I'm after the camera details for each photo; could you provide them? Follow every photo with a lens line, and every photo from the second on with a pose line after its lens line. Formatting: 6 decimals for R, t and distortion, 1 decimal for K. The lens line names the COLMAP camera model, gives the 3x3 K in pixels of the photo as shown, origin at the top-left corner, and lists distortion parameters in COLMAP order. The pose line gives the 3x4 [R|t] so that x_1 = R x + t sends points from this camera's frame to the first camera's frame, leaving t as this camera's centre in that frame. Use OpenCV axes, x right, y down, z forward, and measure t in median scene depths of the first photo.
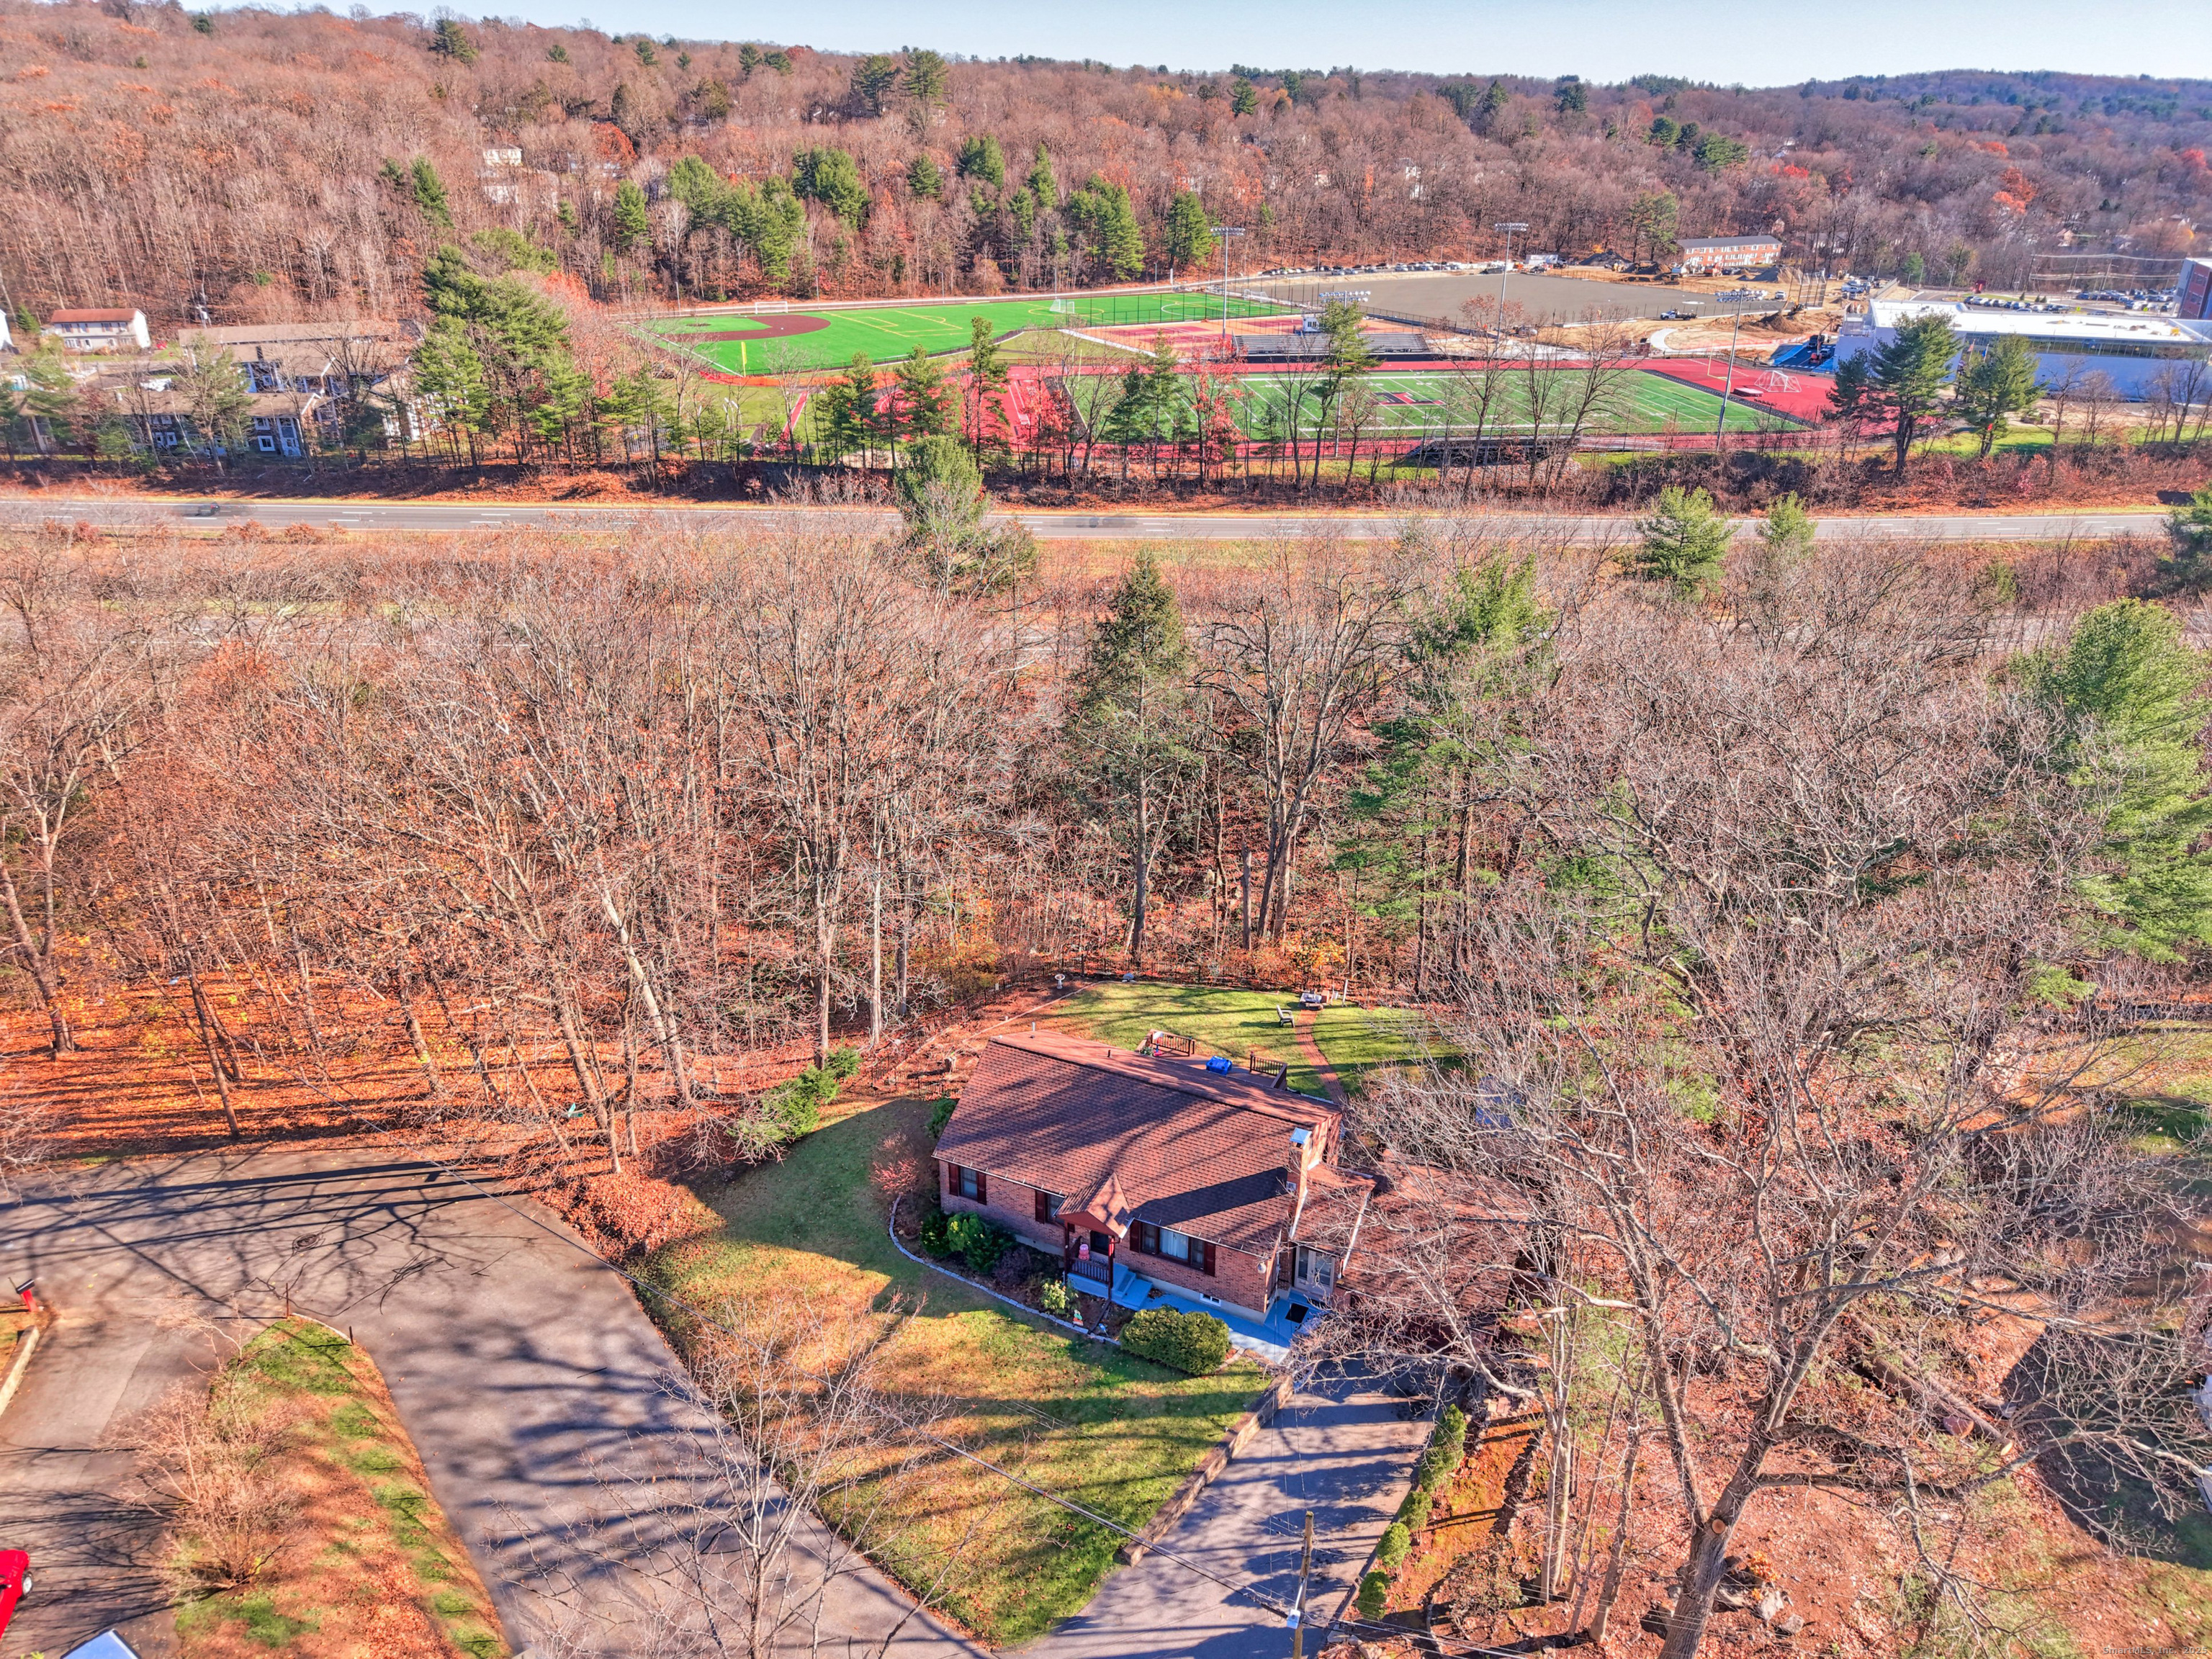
lens RADIAL K [[1490.7, 0, 1106.0], [0, 1490.7, 829.5], [0, 0, 1]] dist [0.036590, -0.048706]
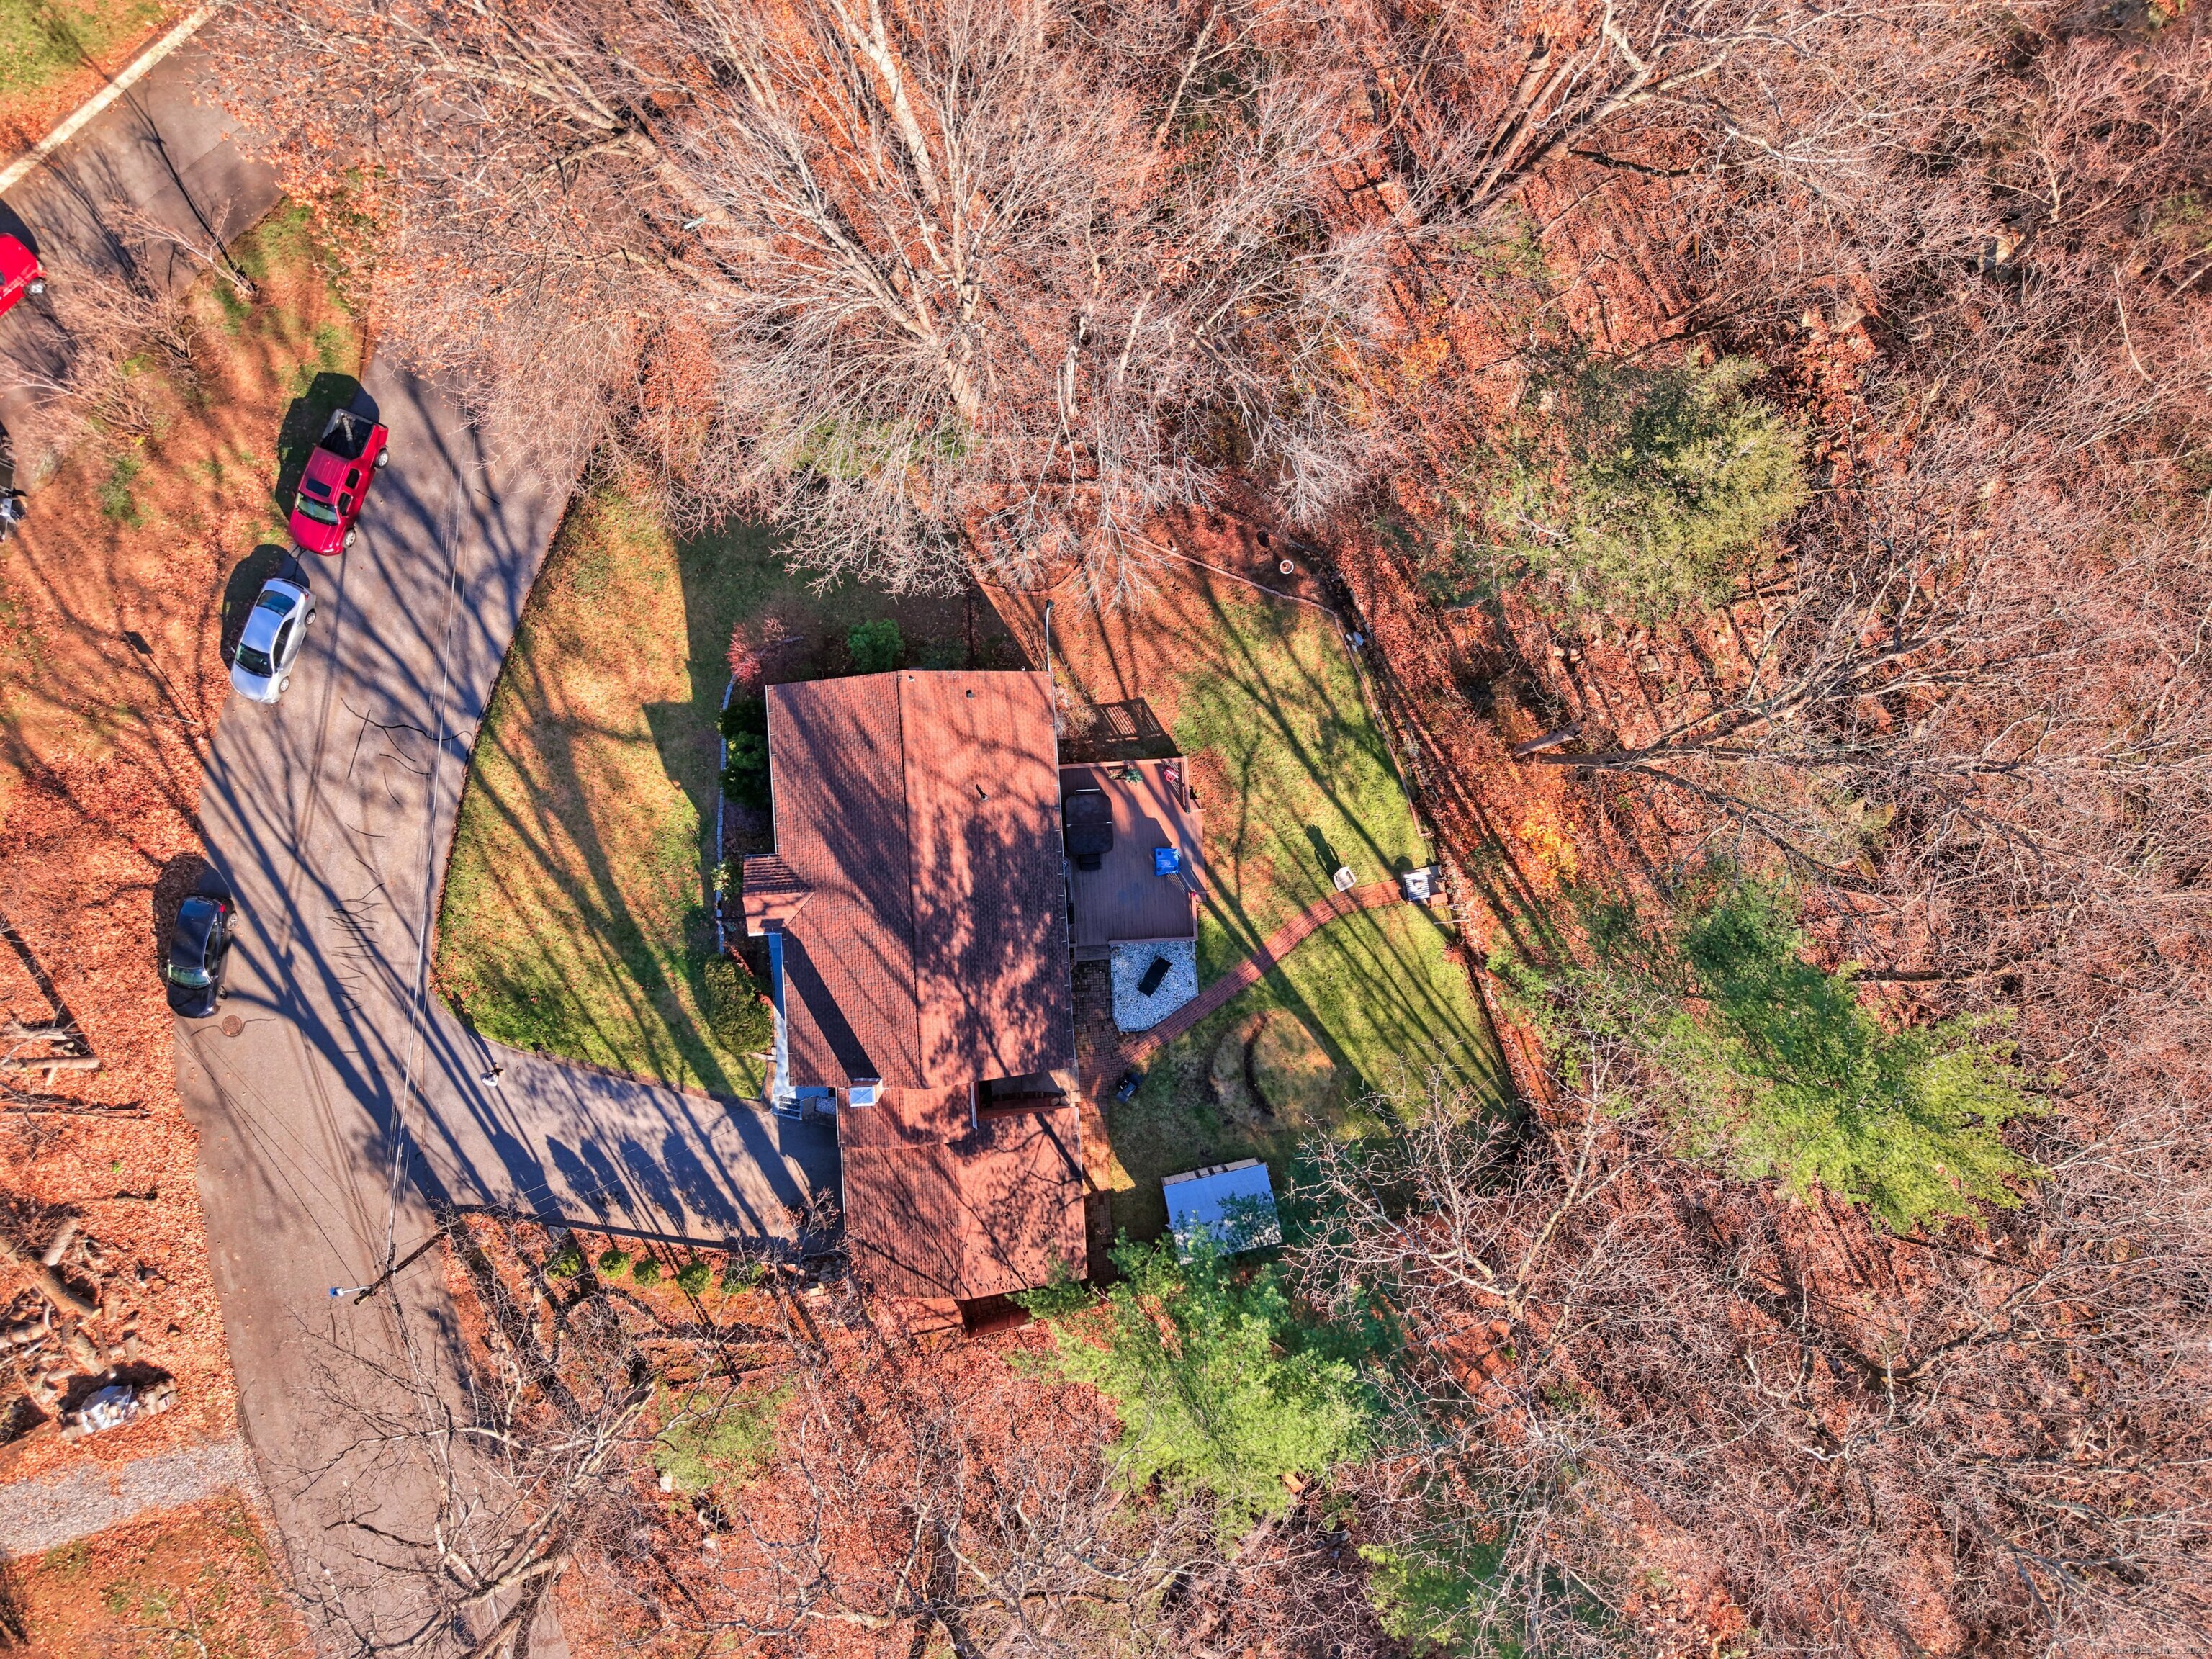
lens RADIAL K [[1490.7, 0, 1106.0], [0, 1490.7, 829.5], [0, 0, 1]] dist [0.036590, -0.048706]
pose [[0.464909, 0.885225, 0.015368, 0.012686], [-0.405640, 0.197544, 0.892431, -0.206973], [0.786966, -0.421133, 0.450923, 0.233689]]
